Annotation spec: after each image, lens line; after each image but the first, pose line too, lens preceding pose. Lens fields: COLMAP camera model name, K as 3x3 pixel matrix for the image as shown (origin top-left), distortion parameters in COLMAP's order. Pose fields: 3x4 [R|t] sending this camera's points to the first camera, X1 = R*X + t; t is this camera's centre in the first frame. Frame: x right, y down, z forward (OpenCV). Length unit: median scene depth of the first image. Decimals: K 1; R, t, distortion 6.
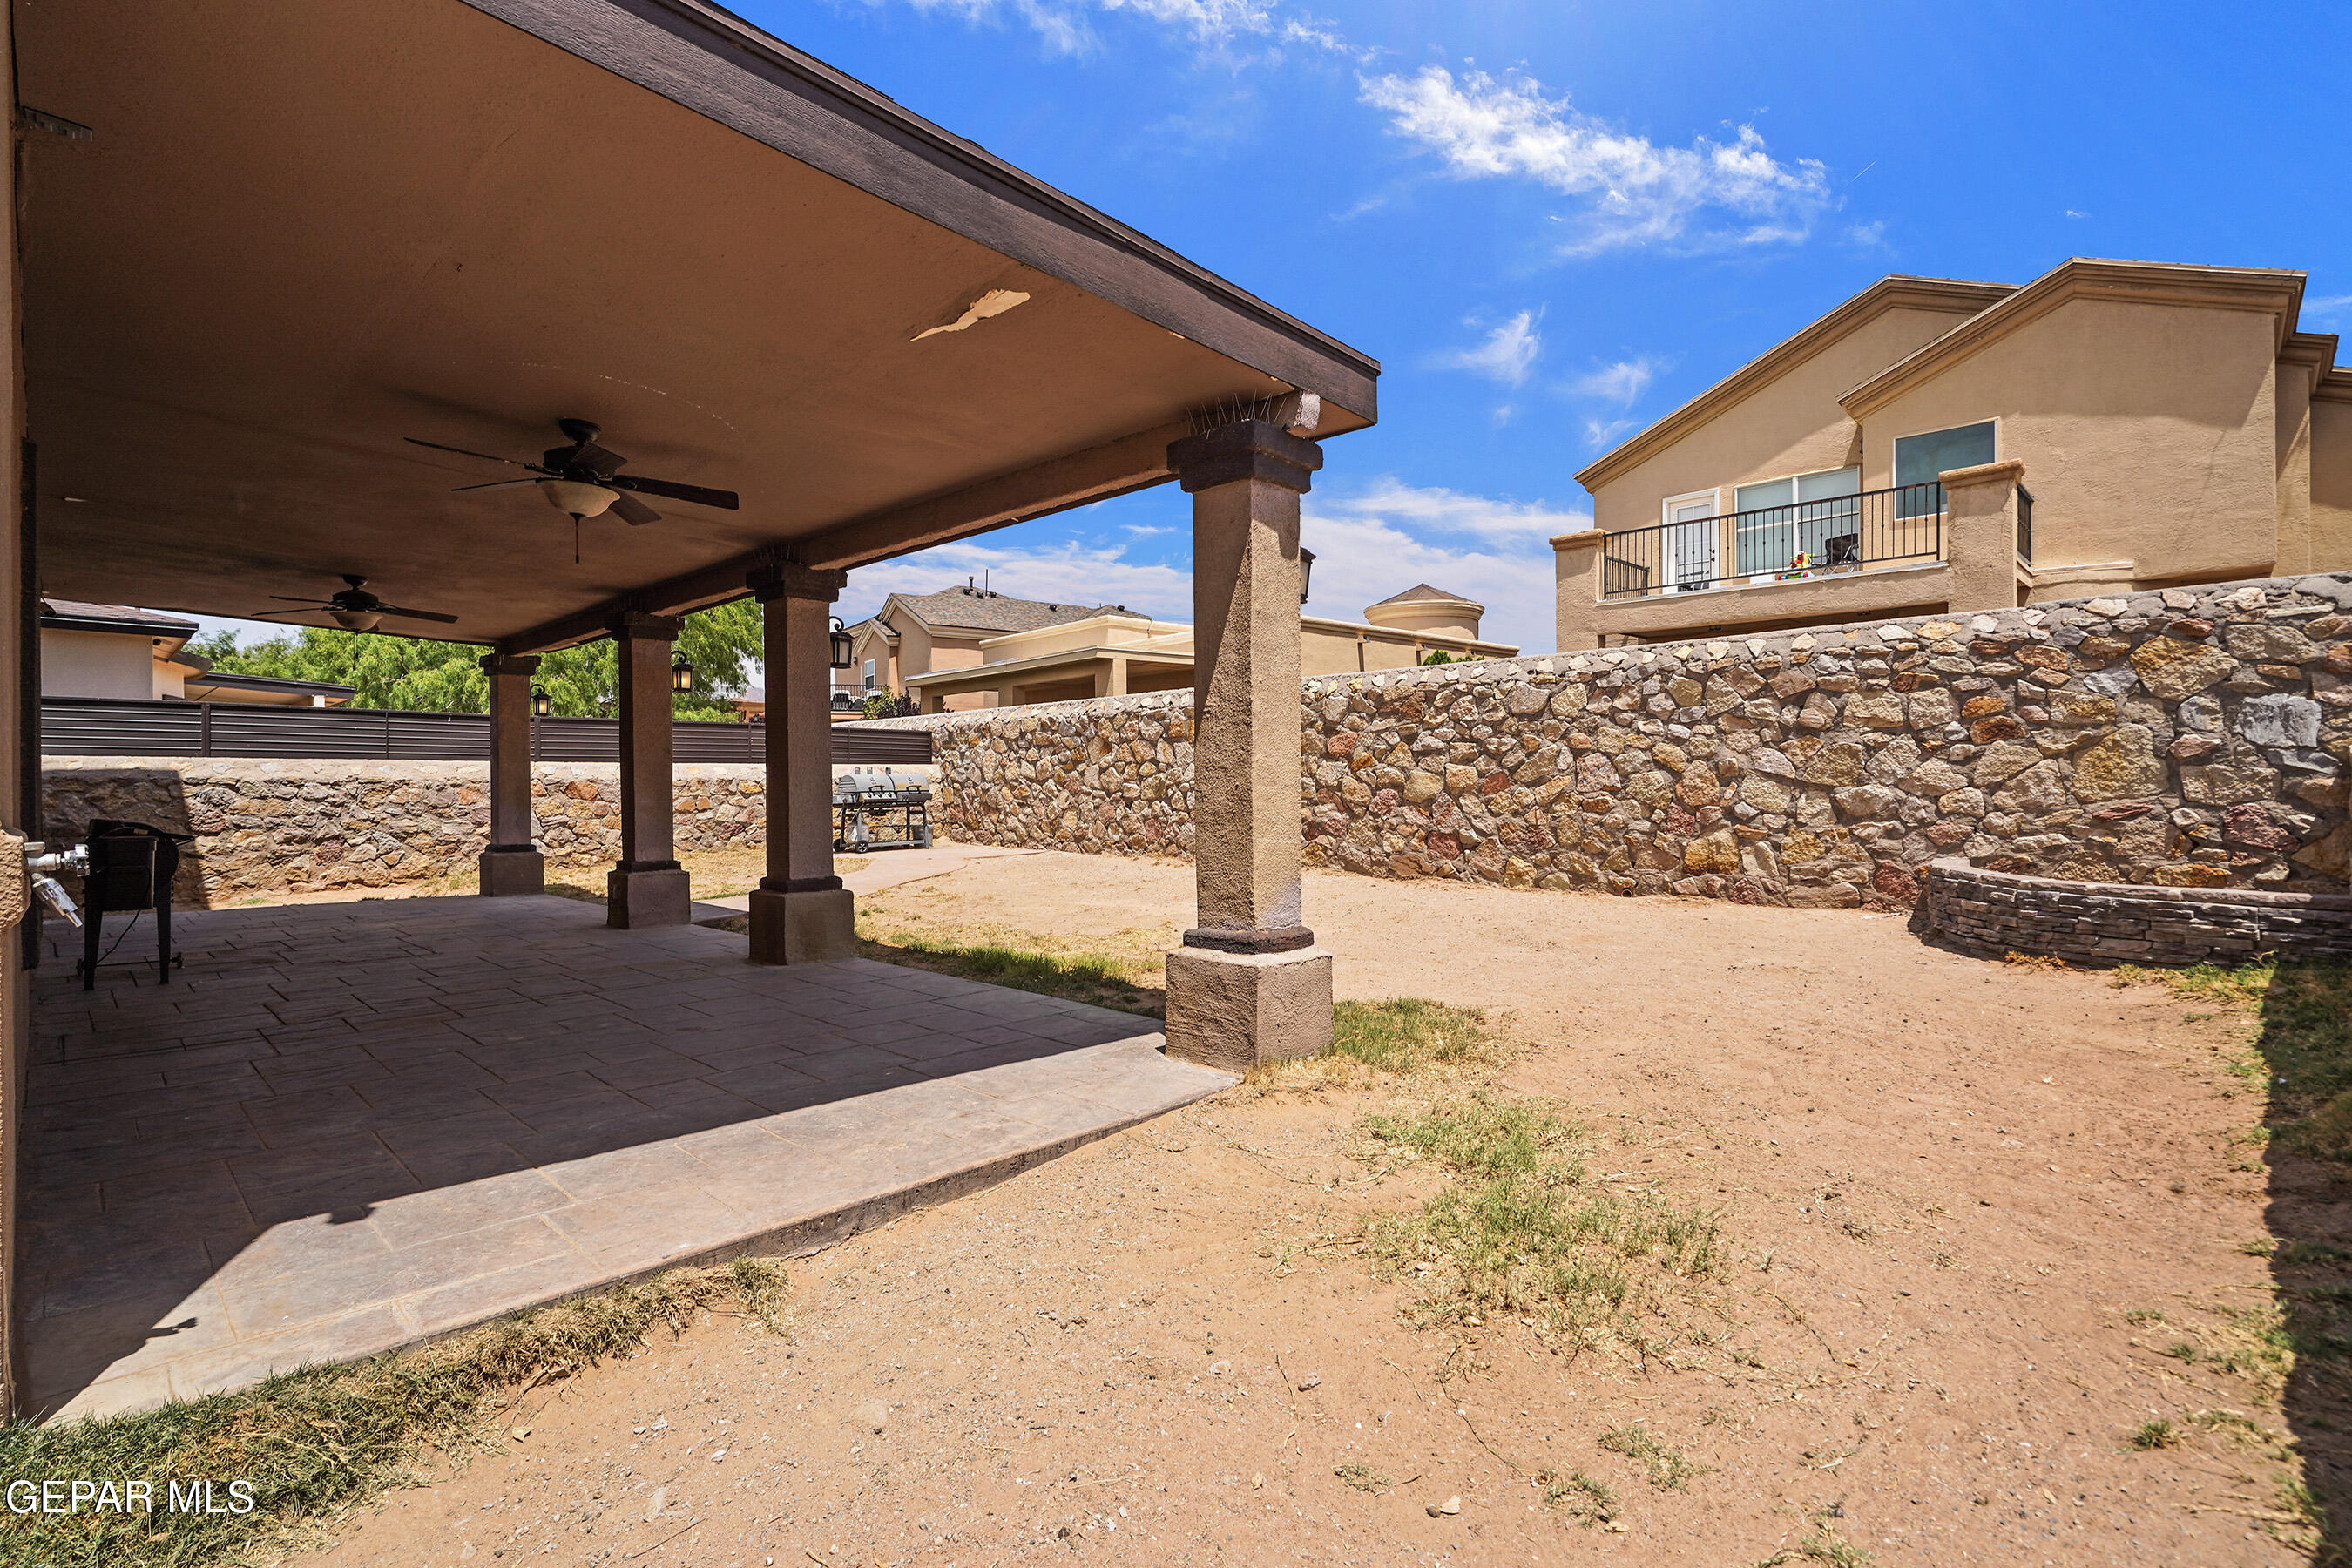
lens RADIAL K [[1086.0, 0, 1176.3], [0, 1086.0, 783.6], [0, 0, 1]] dist [-0.003817, 0.002307]
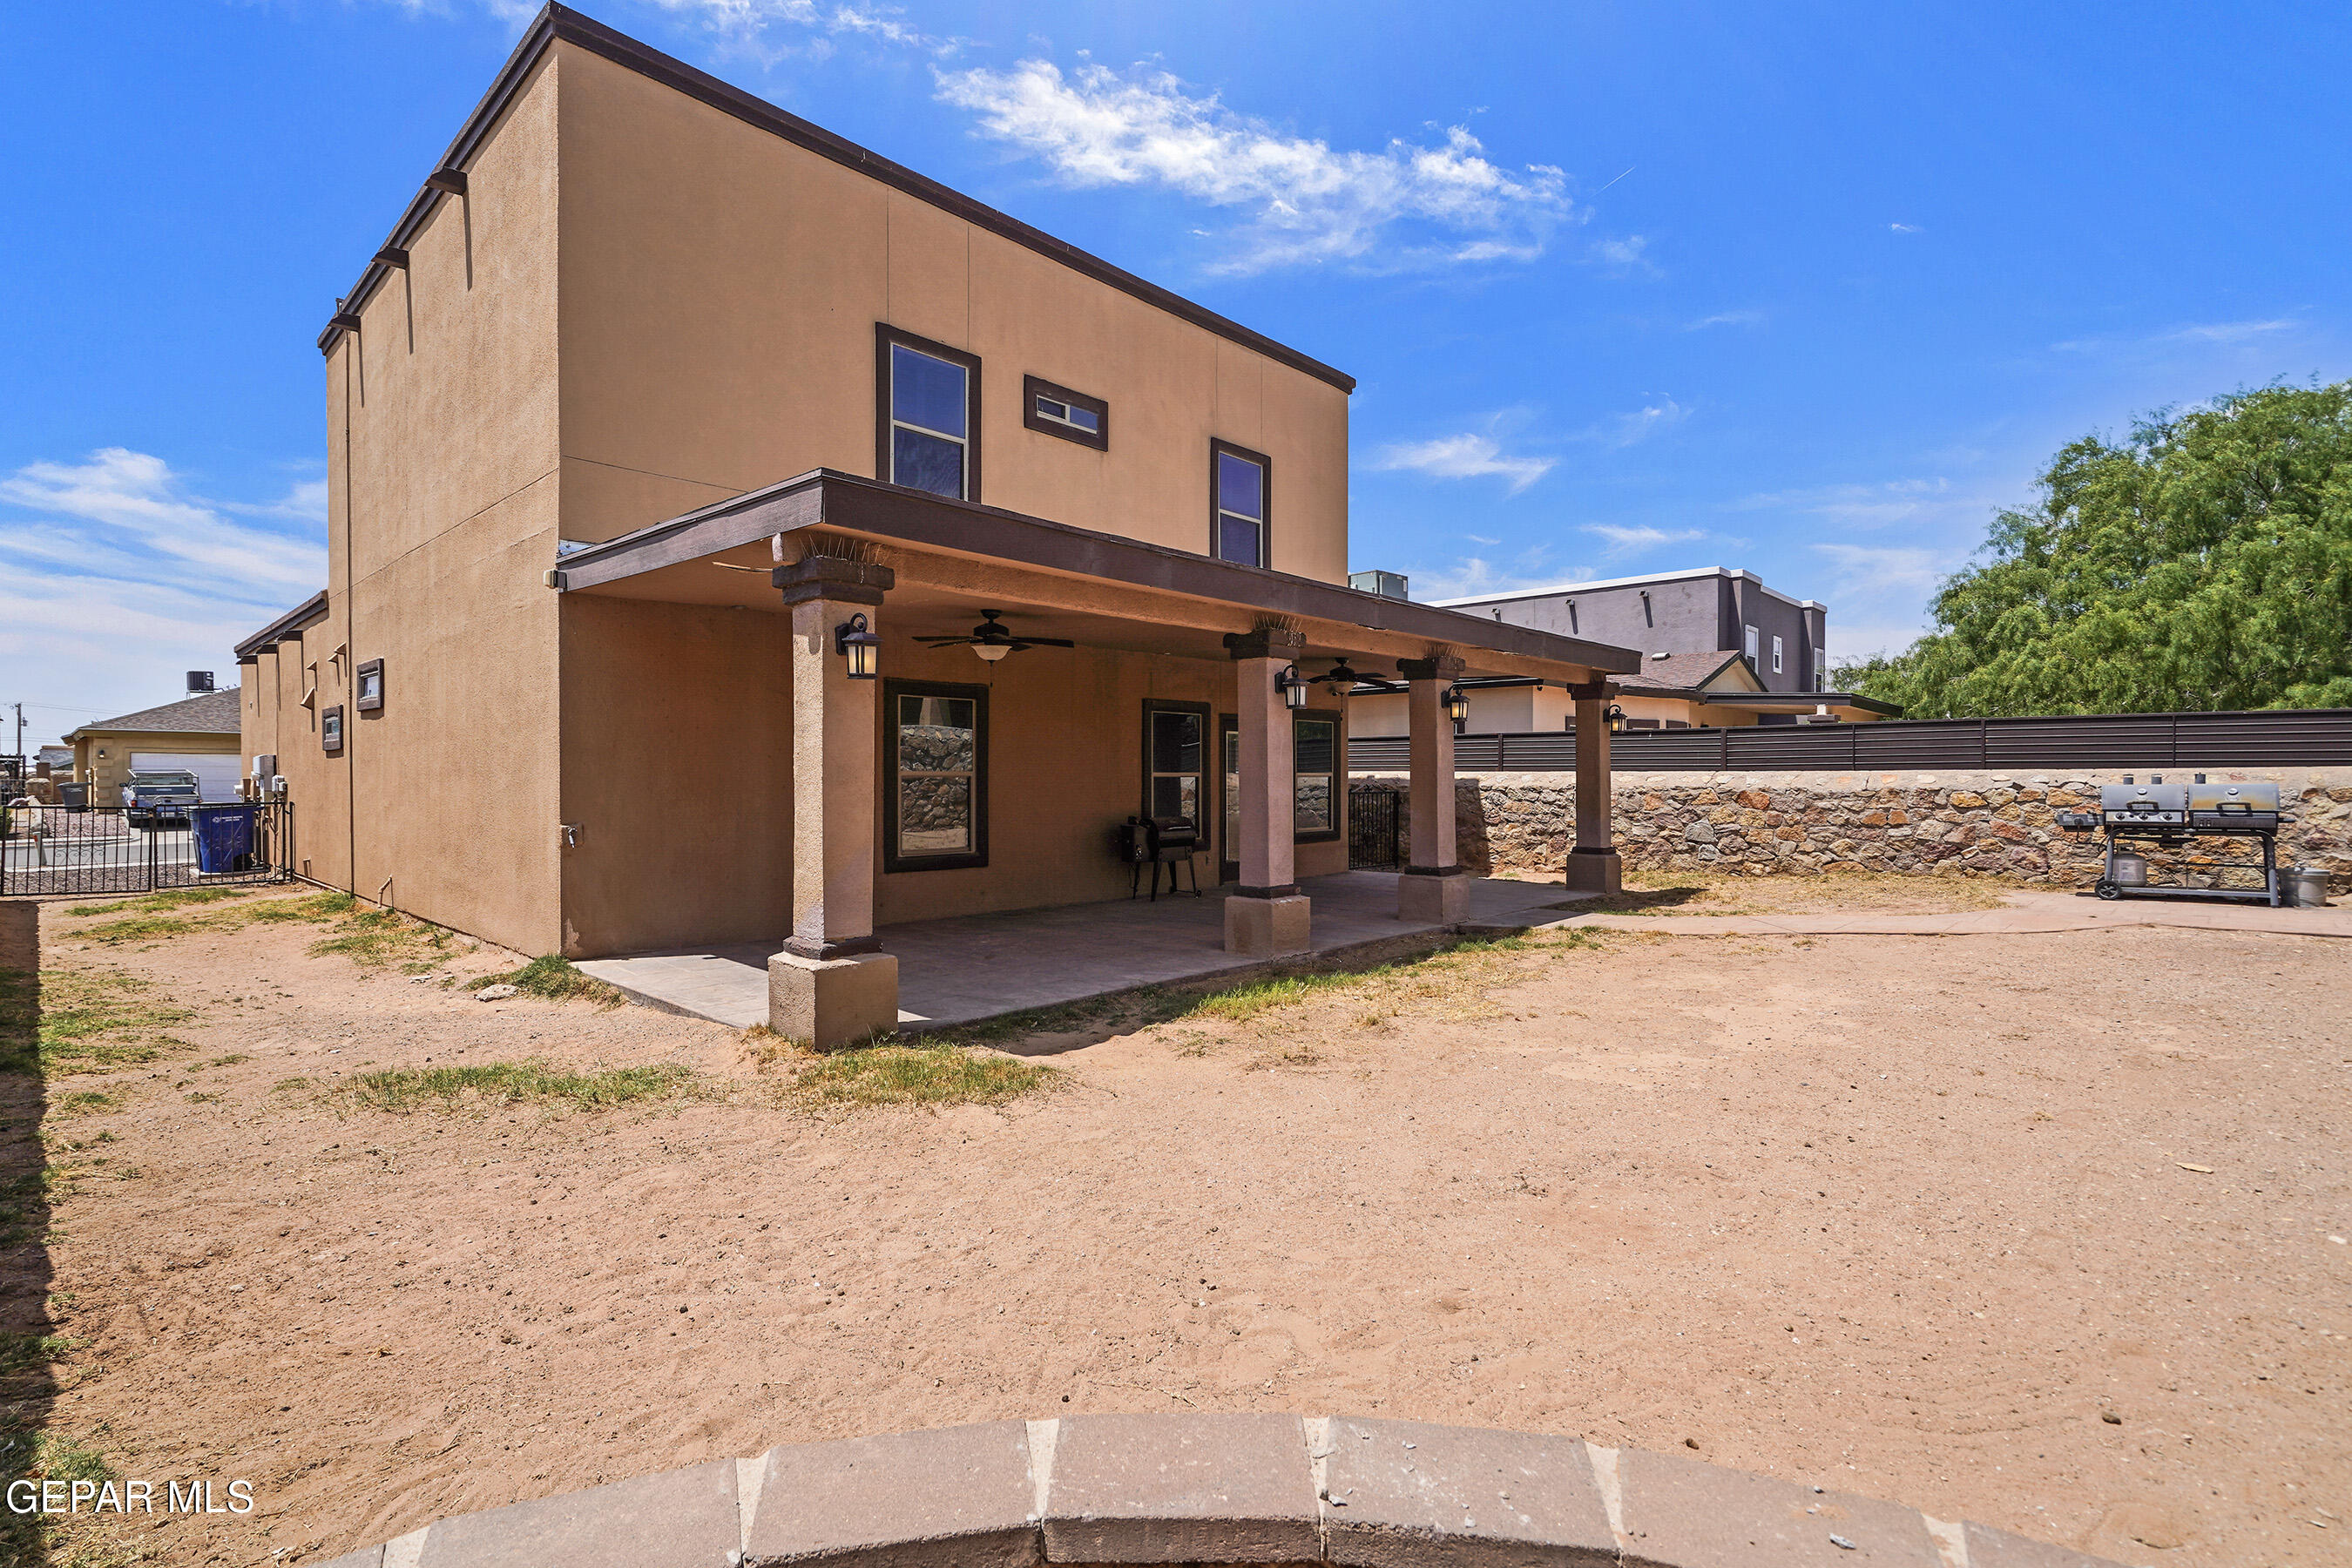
lens RADIAL K [[1086.0, 0, 1161.8], [0, 1086.0, 792.5], [0, 0, 1]] dist [-0.003817, 0.002307]
pose [[0.000984, 0.008311, -0.999965, 0.463617], [-0.009640, 0.999919, 0.008302, -0.003318], [0.999953, 0.009632, 0.001064, 0.475732]]
